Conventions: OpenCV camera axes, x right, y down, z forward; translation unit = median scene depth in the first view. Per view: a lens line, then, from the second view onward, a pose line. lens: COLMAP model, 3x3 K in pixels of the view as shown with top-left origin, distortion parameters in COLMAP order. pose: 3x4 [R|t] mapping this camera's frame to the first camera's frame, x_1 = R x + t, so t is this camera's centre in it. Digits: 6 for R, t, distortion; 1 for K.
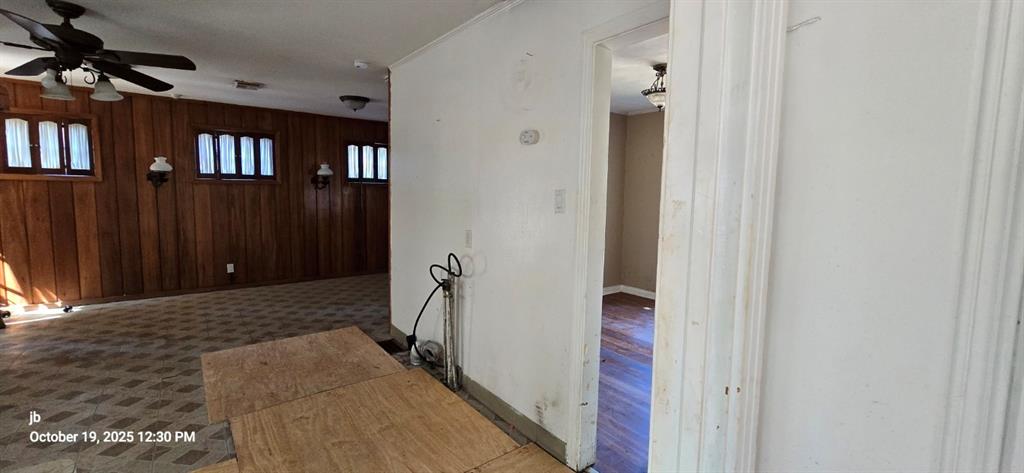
lens RADIAL K [[423.1, 0, 510.3], [0, 423.1, 230.5], [0, 0, 1]] dist [-0.002667, 0.000685]
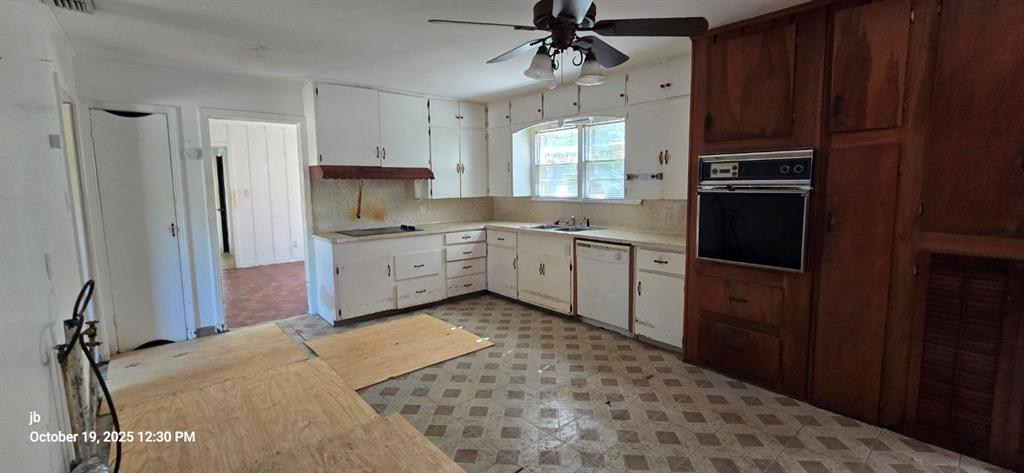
lens RADIAL K [[423.1, 0, 512.7], [0, 423.1, 232.9], [0, 0, 1]] dist [-0.002667, 0.000685]
pose [[-0.998664, 0.002316, -0.051614, -0.881142], [-0.007996, 0.980029, 0.198693, -0.187854], [0.051043, 0.198840, -0.978702, 1.827109]]
